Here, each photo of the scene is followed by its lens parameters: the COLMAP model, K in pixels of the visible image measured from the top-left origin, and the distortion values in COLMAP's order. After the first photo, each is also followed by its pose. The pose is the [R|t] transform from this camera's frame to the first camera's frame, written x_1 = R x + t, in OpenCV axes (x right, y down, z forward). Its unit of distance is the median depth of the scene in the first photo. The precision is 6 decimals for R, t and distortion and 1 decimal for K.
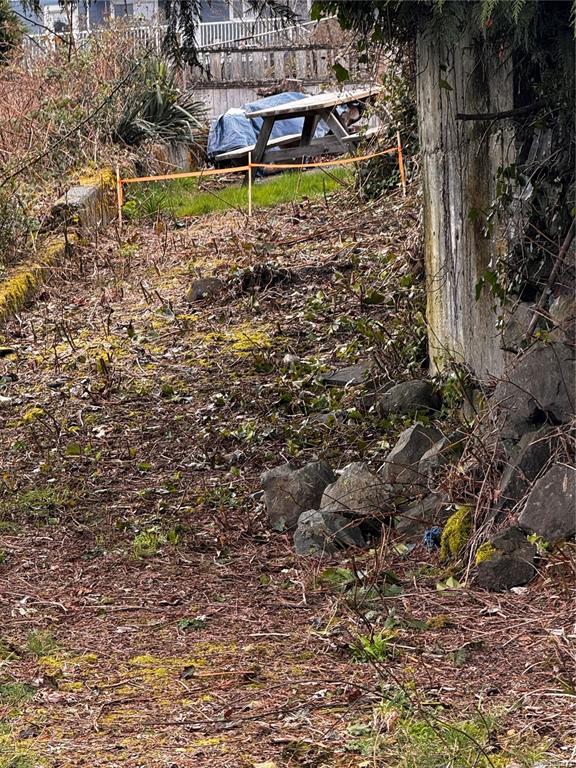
lens RADIAL K [[3093.5, 0, 284.3], [0, 3093.5, 388.2], [0, 0, 1]] dist [0.379107, 0.000000]
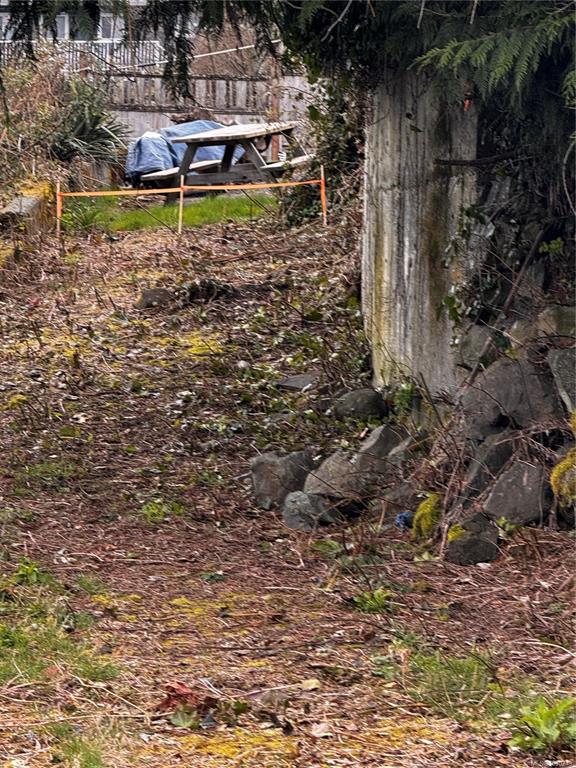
lens RADIAL K [[3093.5, 0, 291.8], [0, 3093.5, 380.5], [0, 0, 1]] dist [0.379107, 0.000000]
pose [[0.996495, 0.059136, 0.059172, -0.052542], [-0.058526, 0.998214, -0.011993, 0.009601], [-0.059775, 0.008488, 0.998176, -0.129604]]
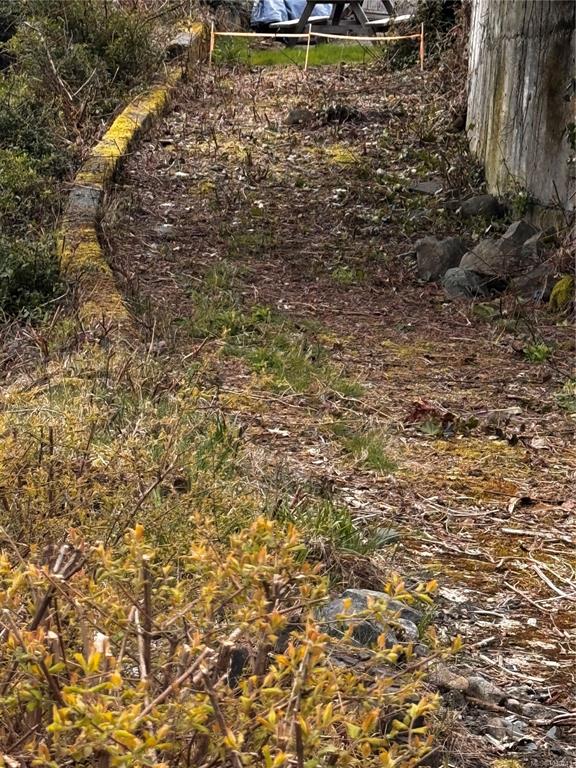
lens RADIAL K [[2372.7, 0, 294.7], [0, 2372.7, 389.9], [0, 0, 1]] dist [0.293031, 0.000000]
pose [[0.990543, 0.119668, 0.067112, -0.111325], [-0.124018, 0.990156, 0.064888, 0.026698], [-0.058686, -0.072597, 0.995633, -0.108231]]
